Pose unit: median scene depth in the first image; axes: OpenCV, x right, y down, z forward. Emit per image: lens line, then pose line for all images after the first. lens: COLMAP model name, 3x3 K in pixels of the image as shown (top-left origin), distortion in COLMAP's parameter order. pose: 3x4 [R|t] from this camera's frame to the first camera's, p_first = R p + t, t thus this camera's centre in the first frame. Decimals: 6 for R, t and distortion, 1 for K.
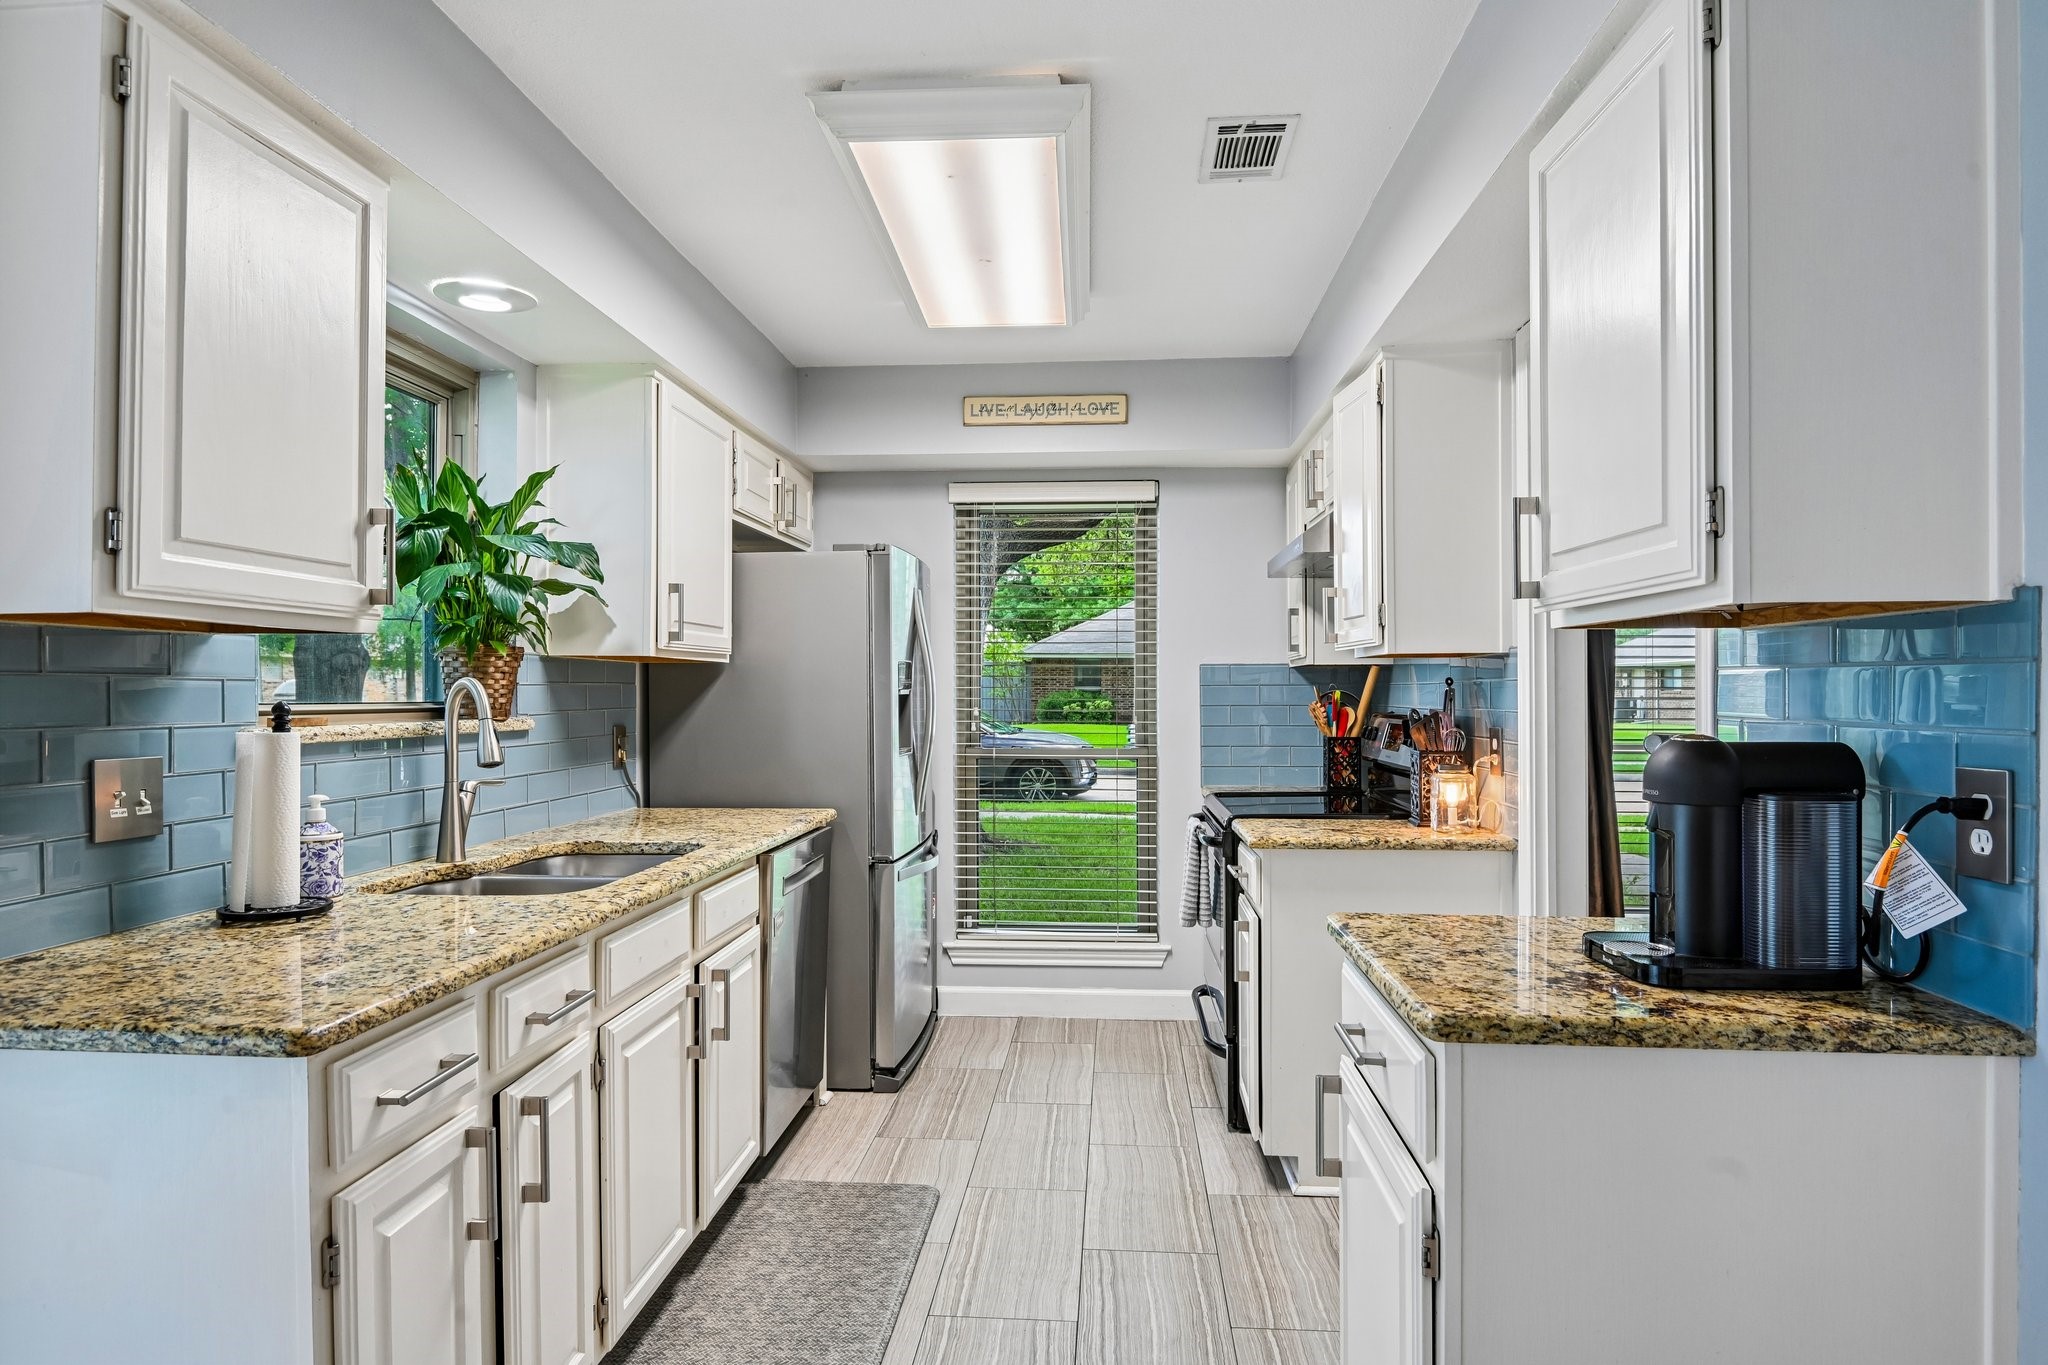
lens RADIAL K [[1139.2, 0, 1028.3], [0, 1139.2, 685.8], [0, 0, 1]] dist [-0.013197, -0.002091]
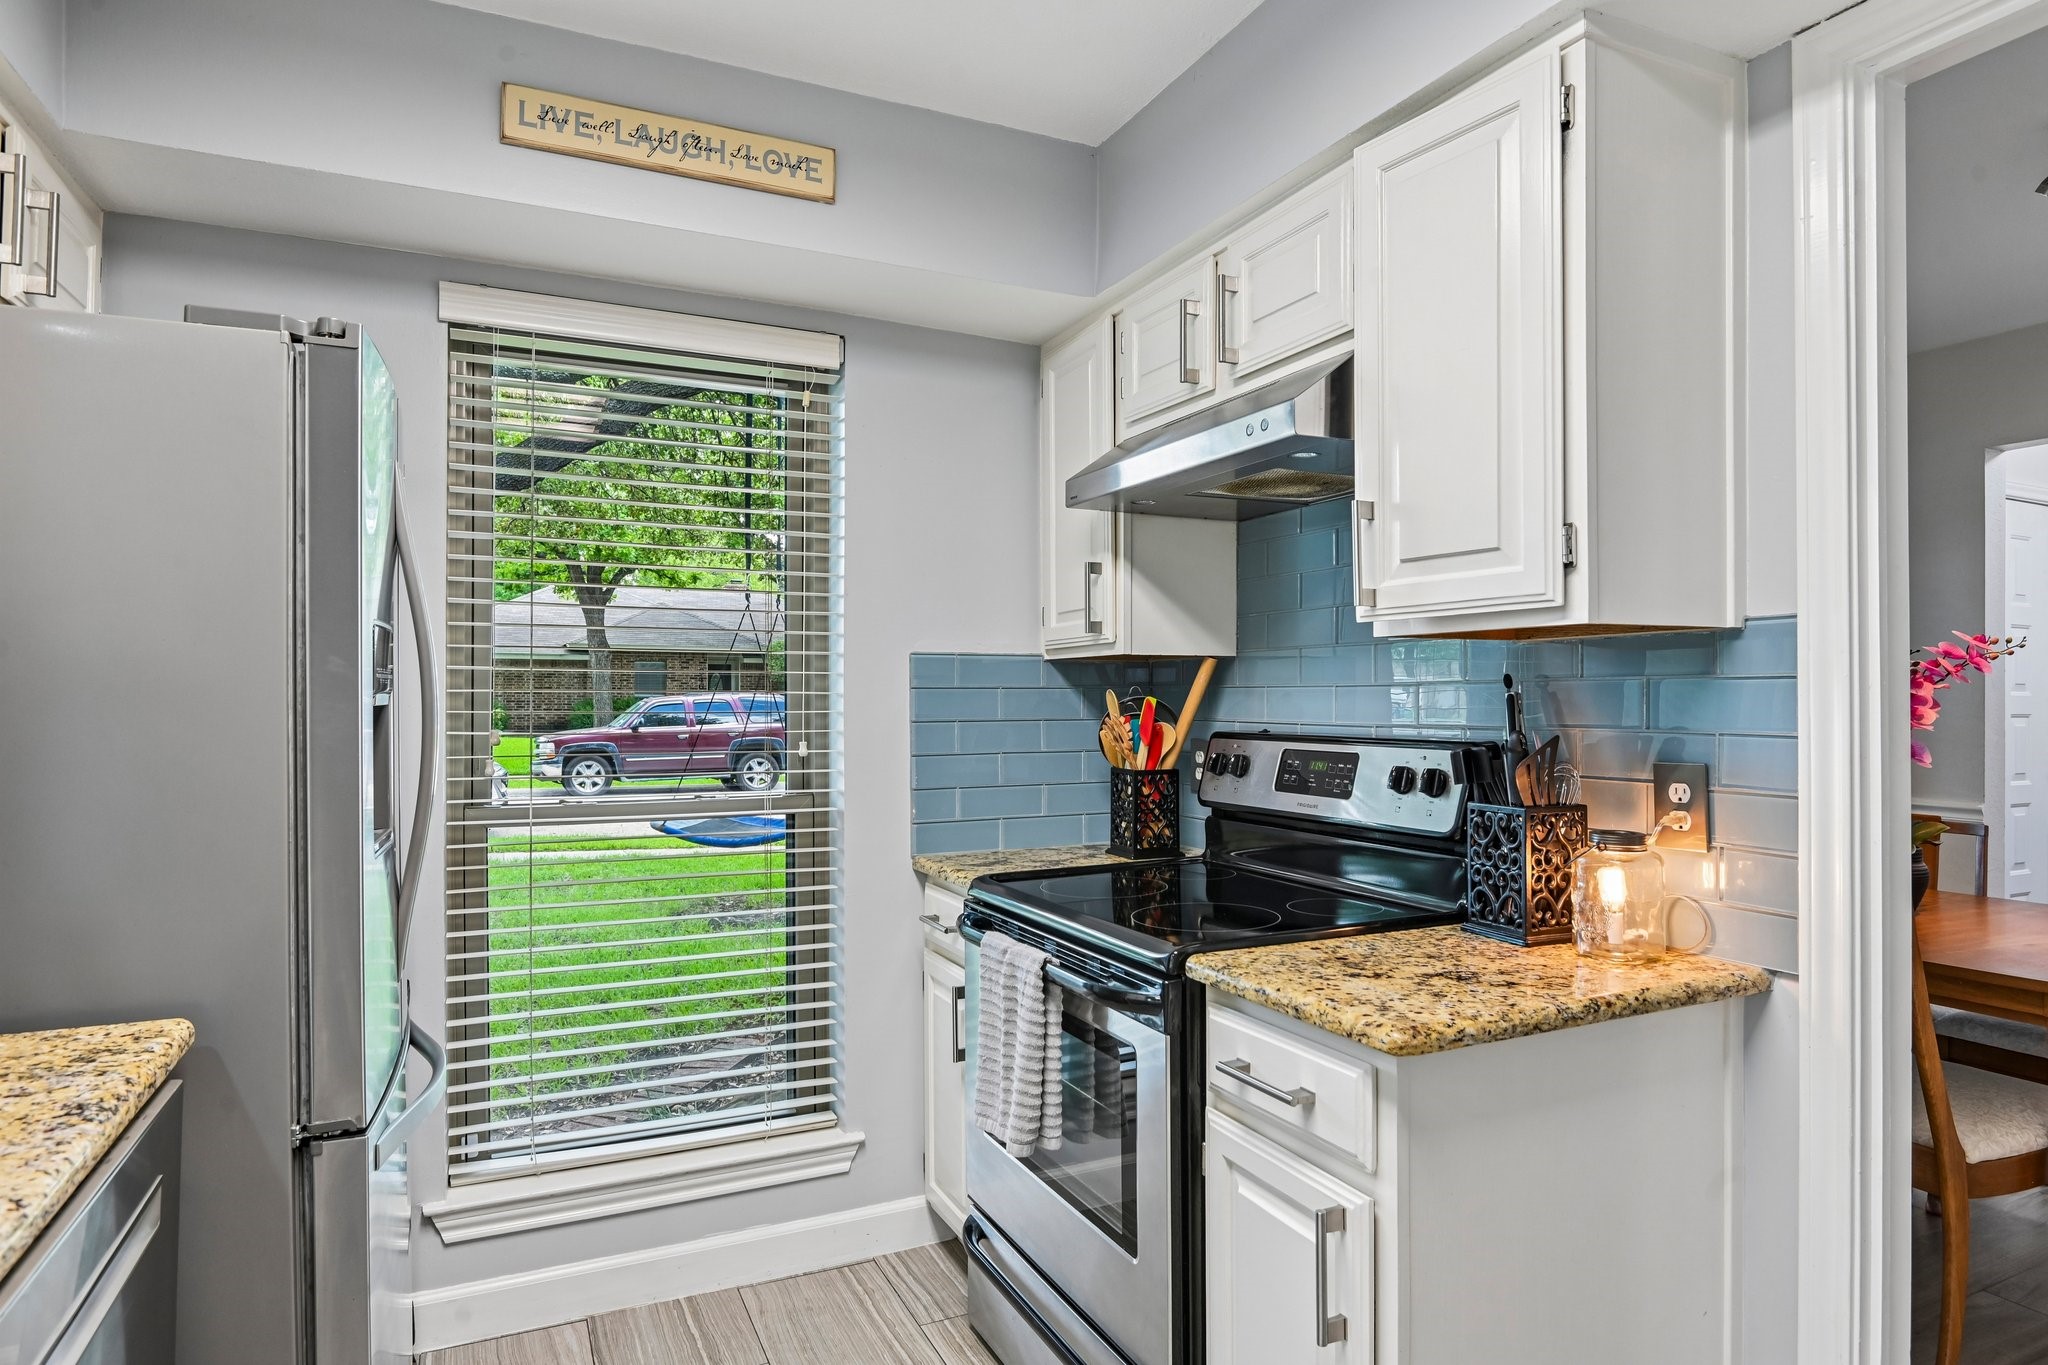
lens RADIAL K [[1139.2, 0, 1015.4], [0, 1139.2, 687.9], [0, 0, 1]] dist [-0.013197, -0.002091]
pose [[0.867289, 0.005883, 0.497770, -0.105690], [-0.004882, 0.999983, -0.003312, 0.001851], [-0.497781, 0.000442, 0.867303, 0.484649]]
